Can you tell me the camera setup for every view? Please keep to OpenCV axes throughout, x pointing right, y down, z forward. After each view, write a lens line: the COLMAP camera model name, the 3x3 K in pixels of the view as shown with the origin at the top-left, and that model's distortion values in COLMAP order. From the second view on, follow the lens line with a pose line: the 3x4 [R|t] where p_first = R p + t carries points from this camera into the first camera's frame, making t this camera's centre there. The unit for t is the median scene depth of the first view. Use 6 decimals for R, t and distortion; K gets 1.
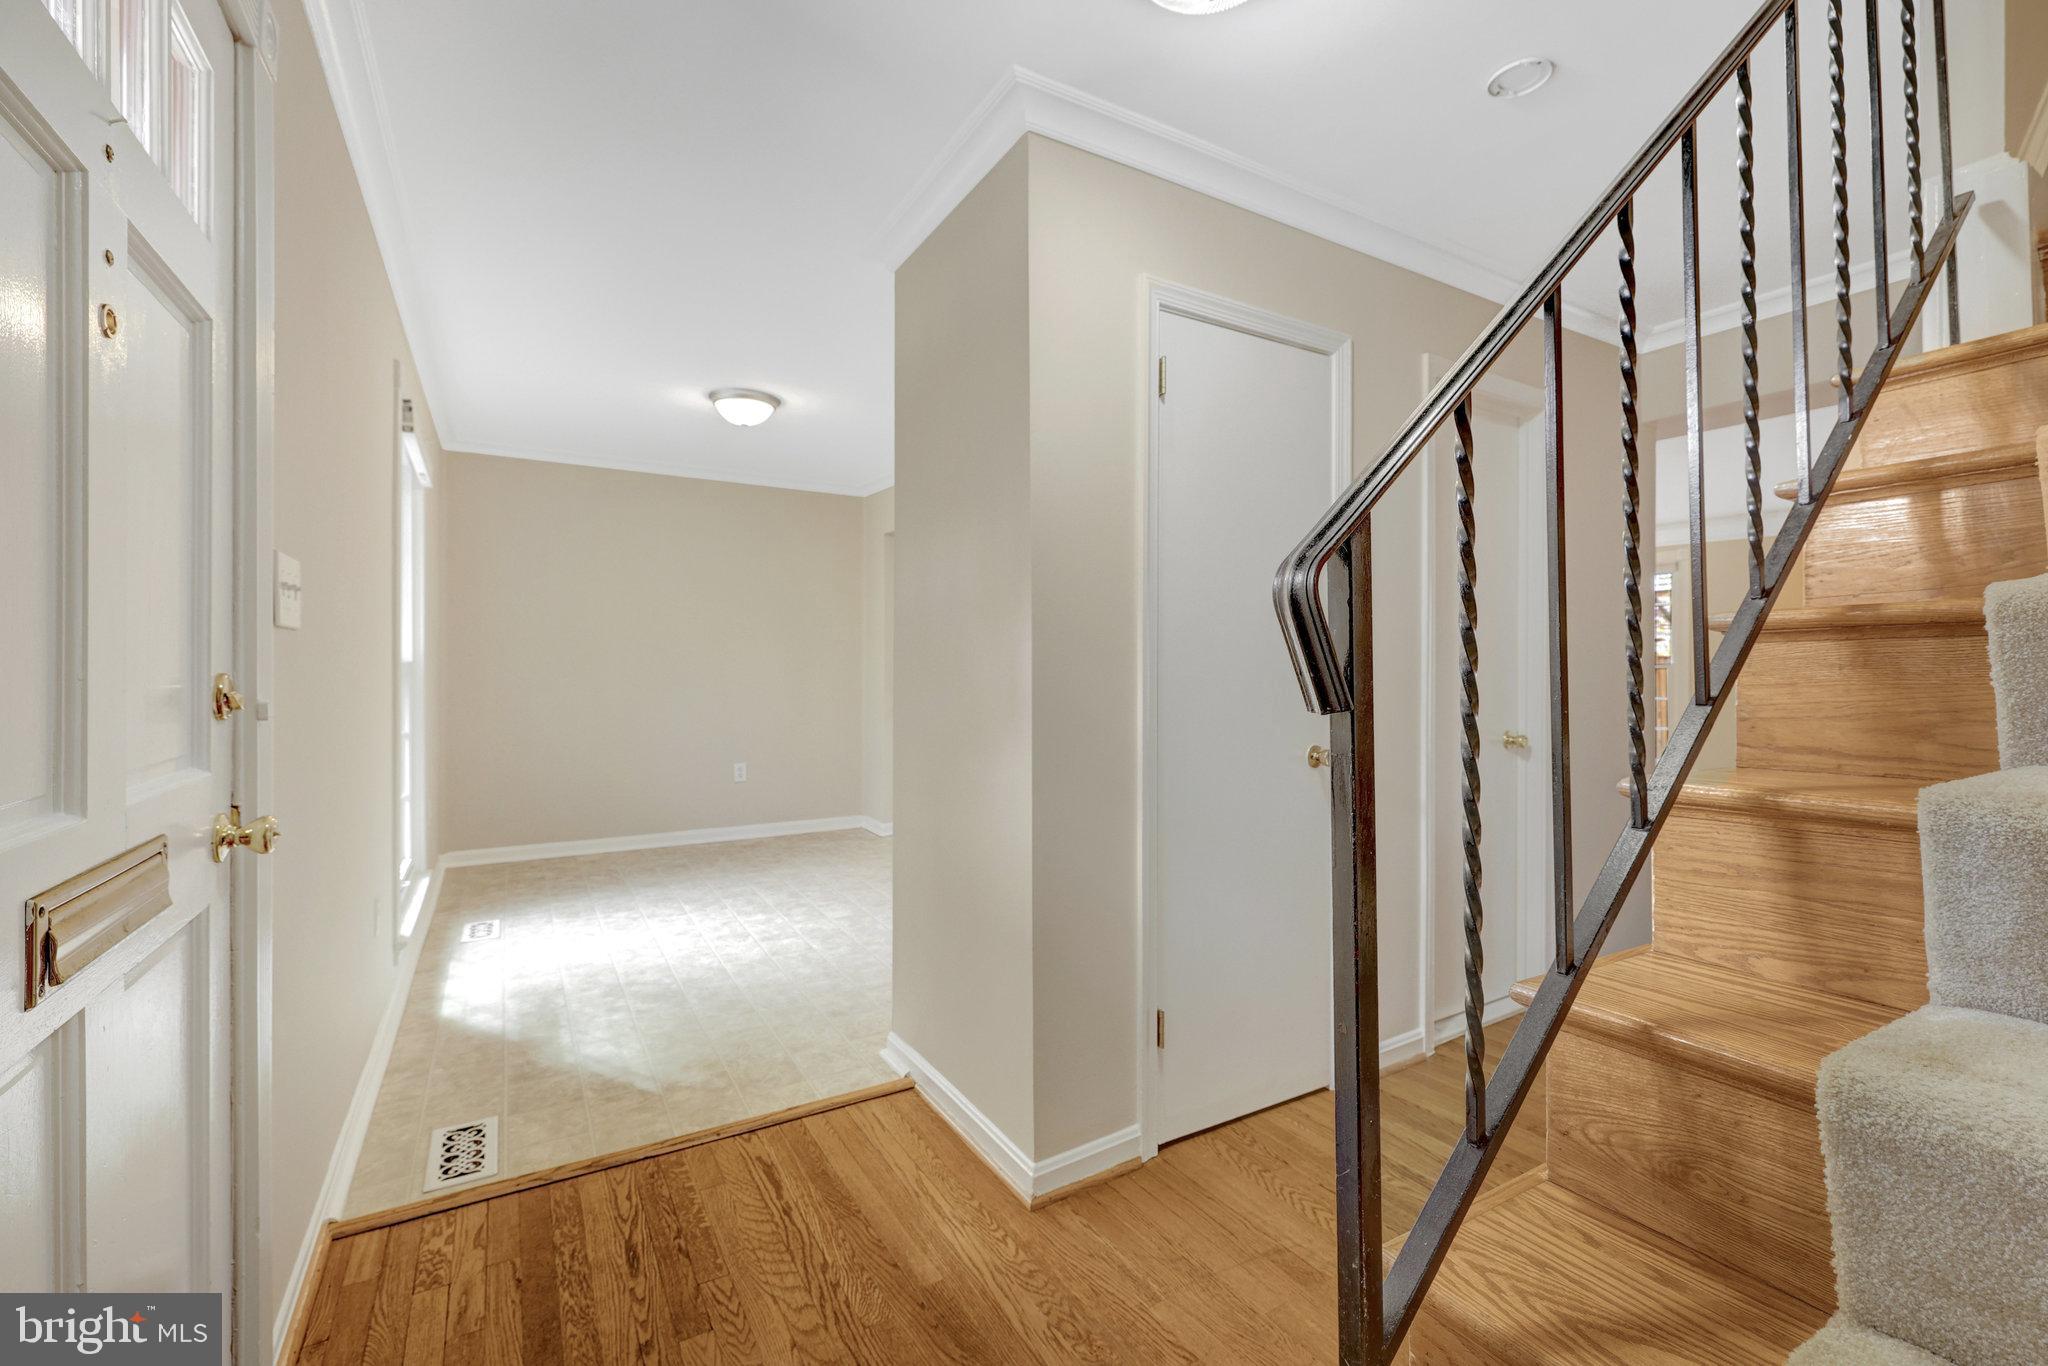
lens RADIAL K [[846.3, 0, 1017.3], [0, 846.3, 676.3], [0, 0, 1]] dist [0.002756, 0.000356]
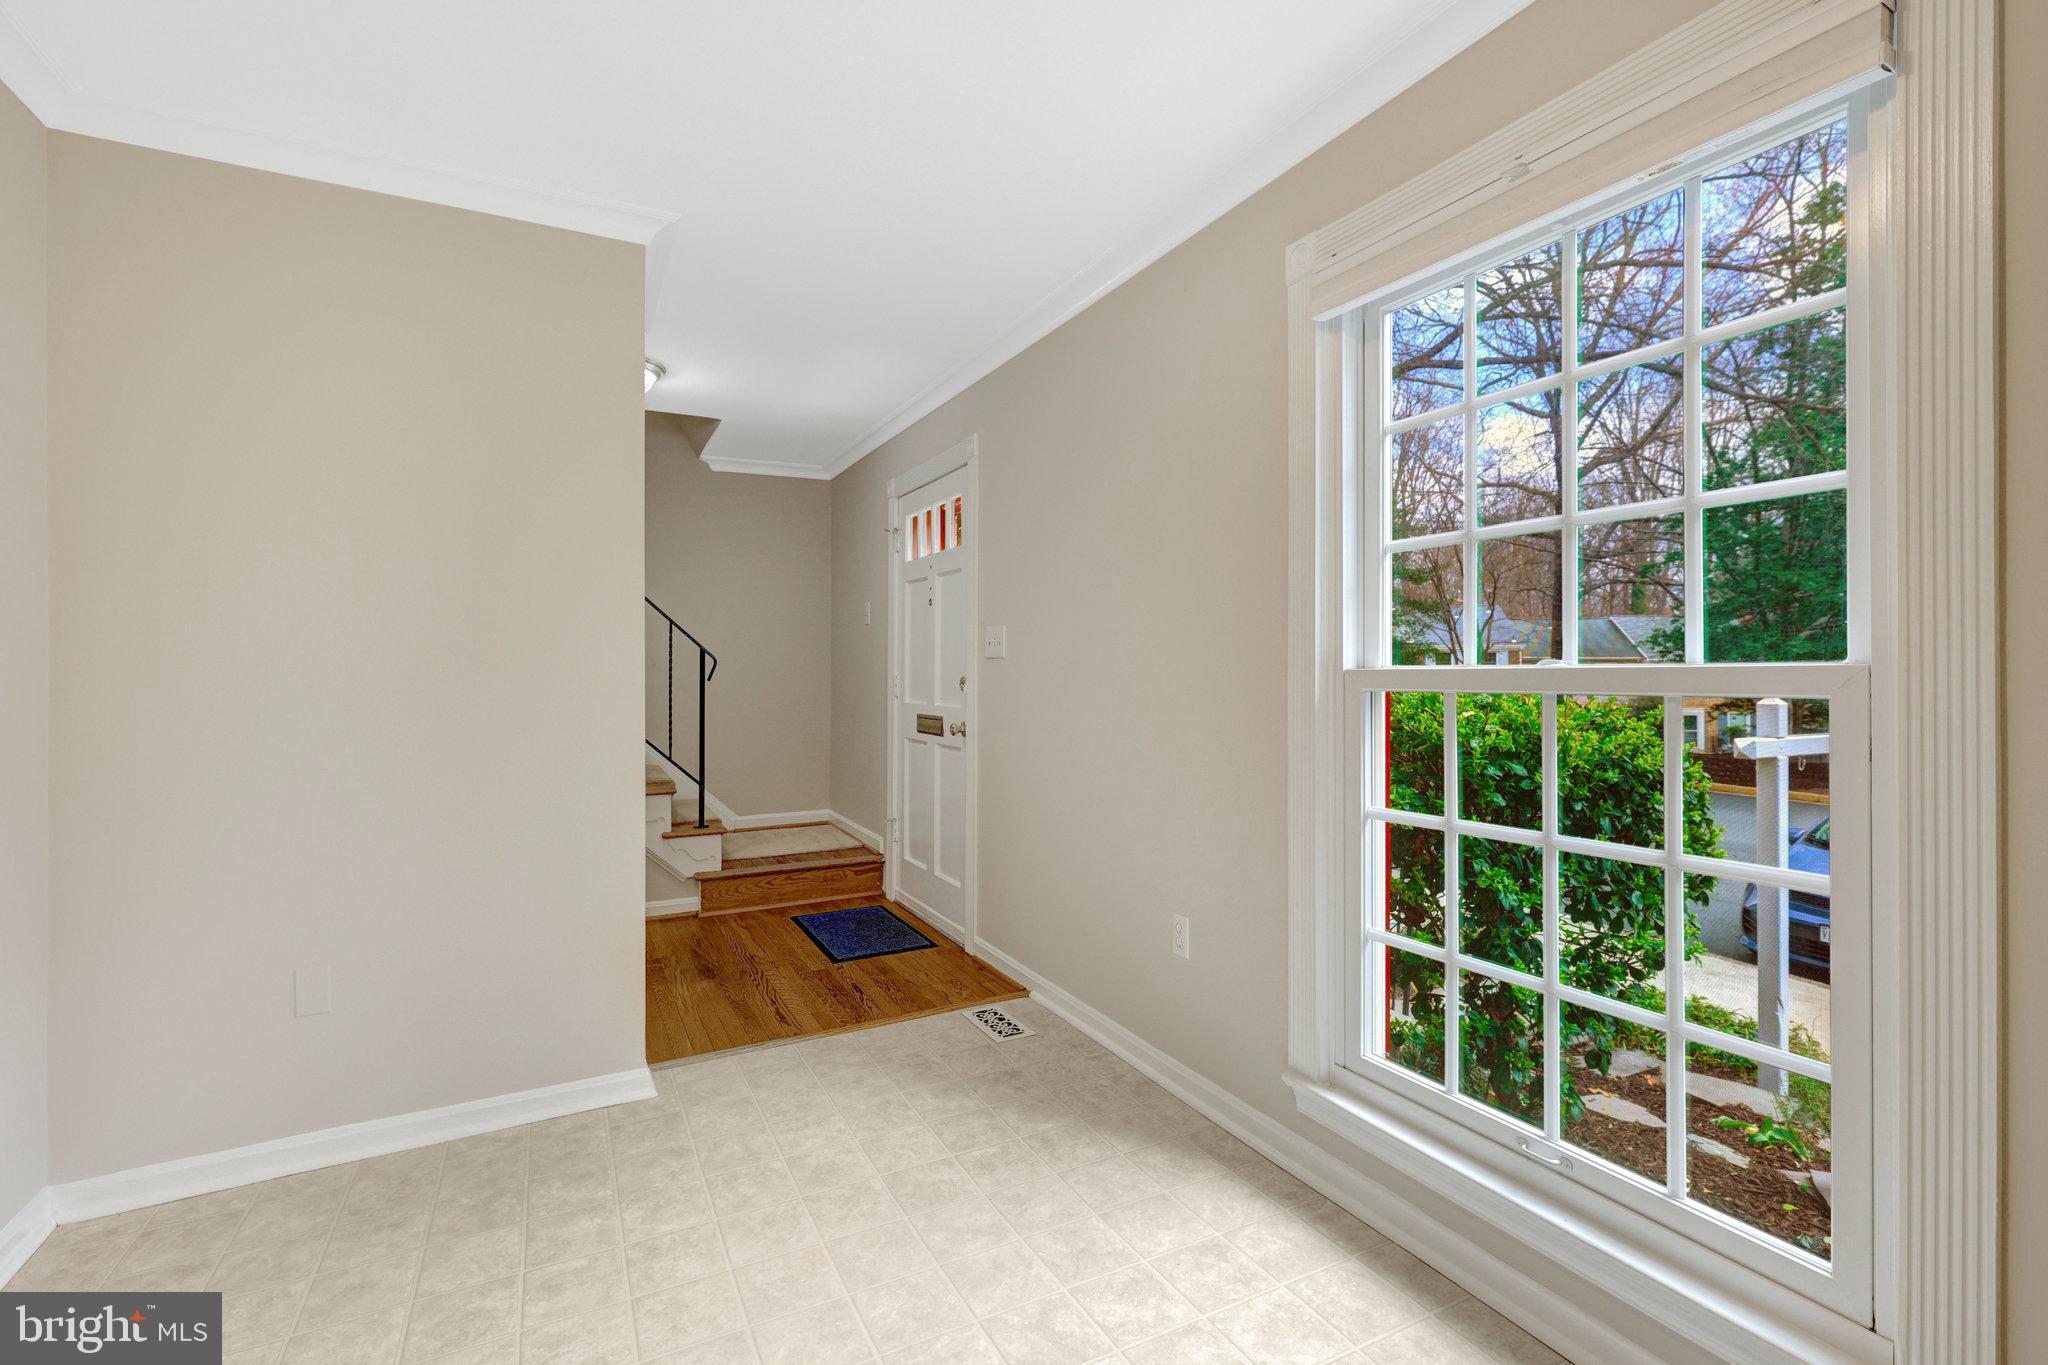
lens RADIAL K [[928.9, 0, 1022.6], [0, 928.9, 673.6], [0, 0, 1]] dist [-0.000866, 0.000637]
pose [[-0.997611, 0.002173, 0.069042, -0.531144], [0.003231, 0.999879, 0.015213, -0.022333], [-0.069001, 0.015400, -0.997498, 1.662065]]
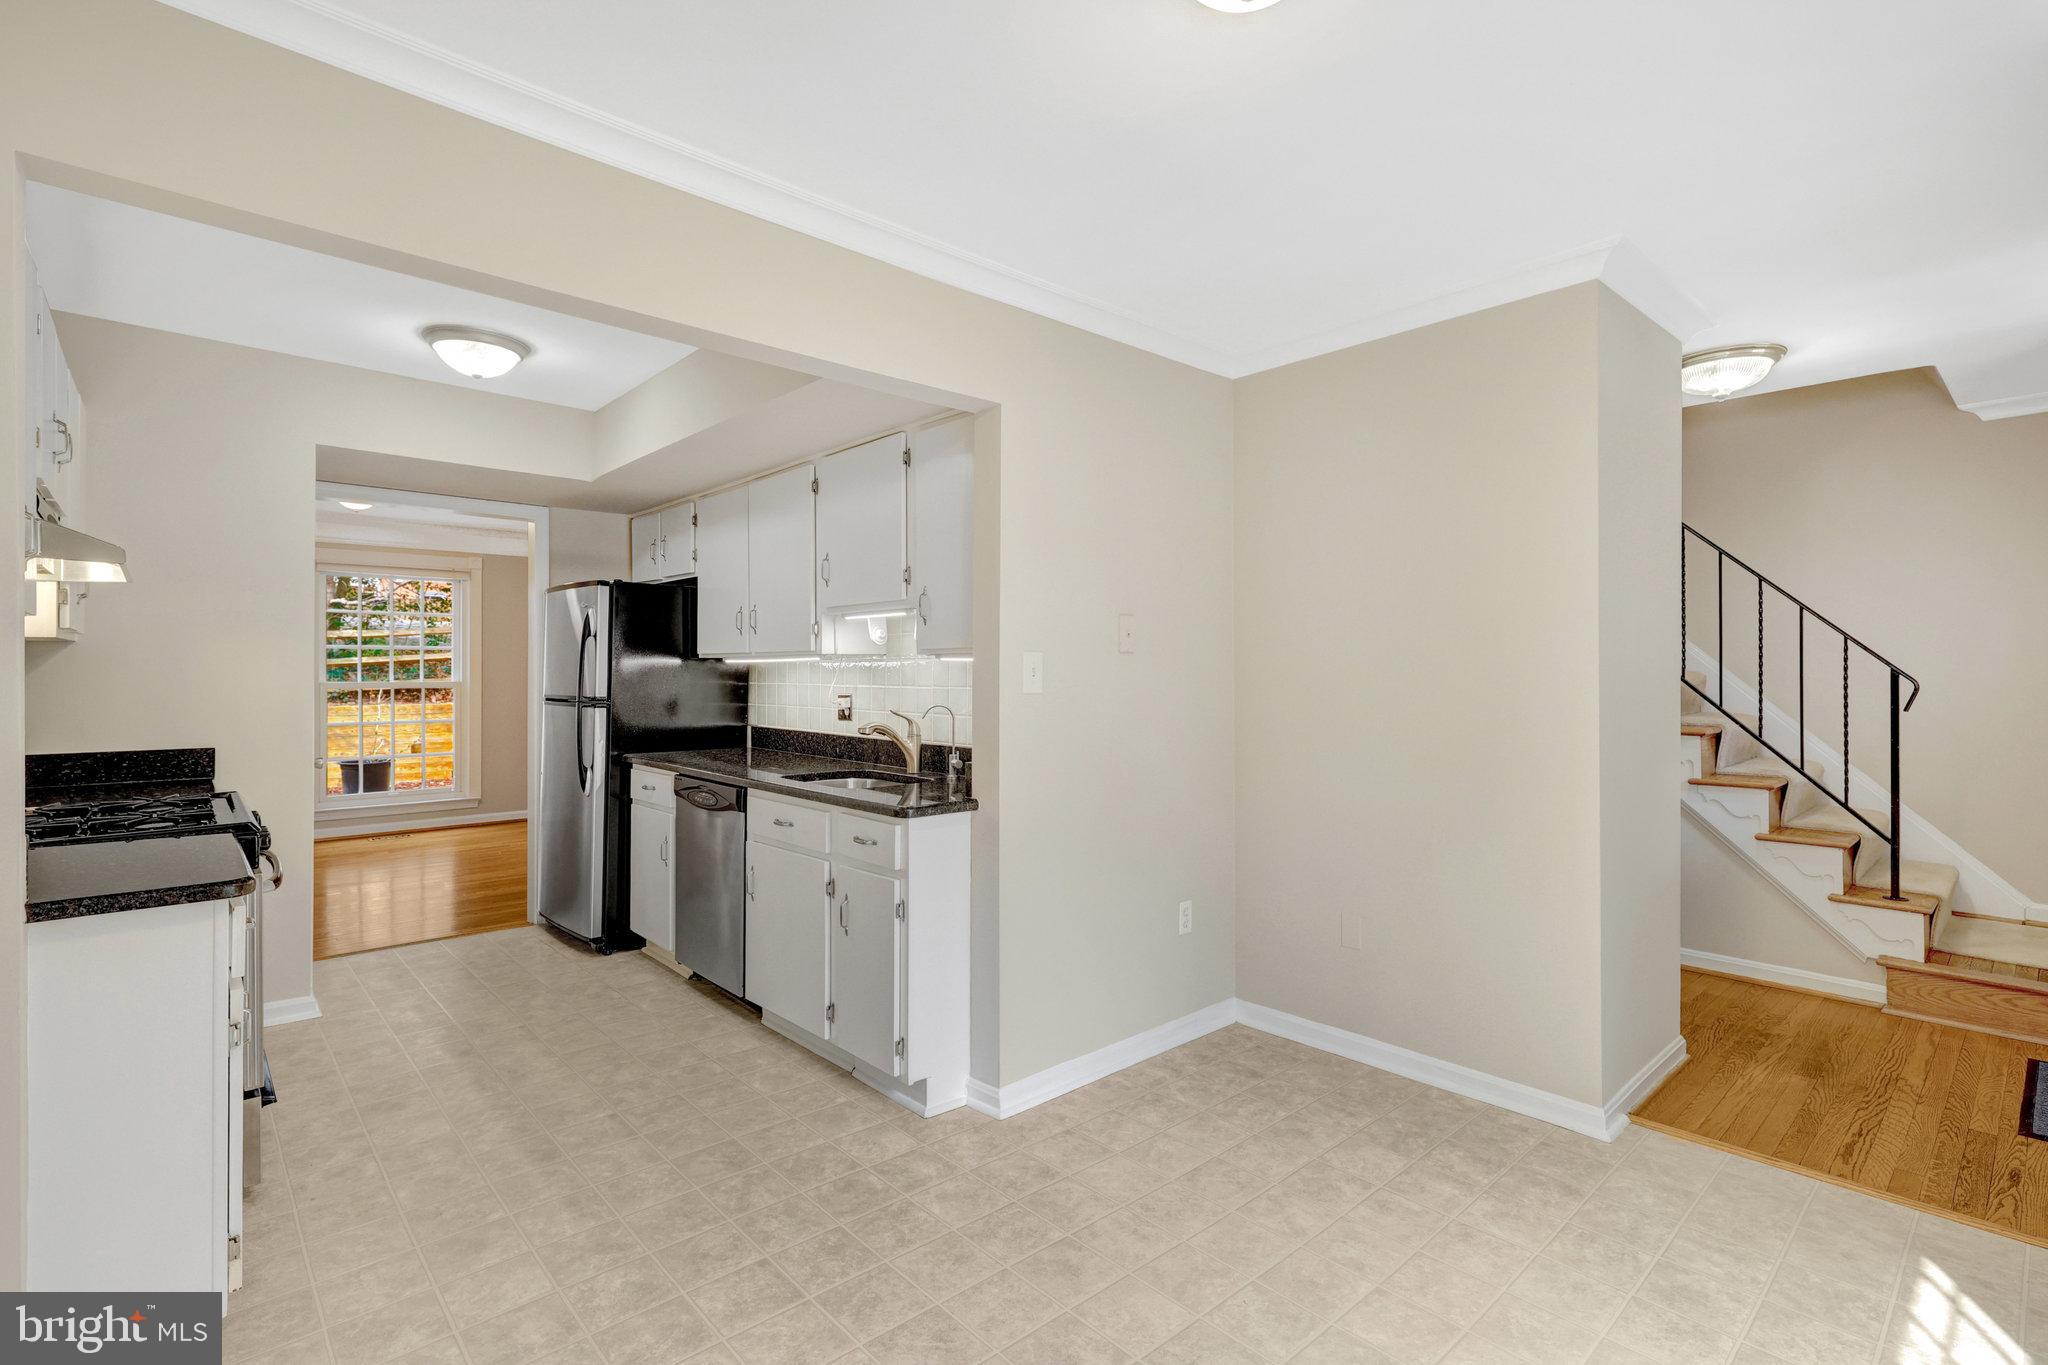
lens RADIAL K [[956.1, 0, 1017.1], [0, 956.1, 656.4], [0, 0, 1]] dist [0.000929, -0.000616]
pose [[-0.184837, 0.000656, 0.982769, -0.891261], [0.005796, 0.999983, 0.000422, -0.068744], [-0.982752, 0.005774, -0.184838, 1.530782]]
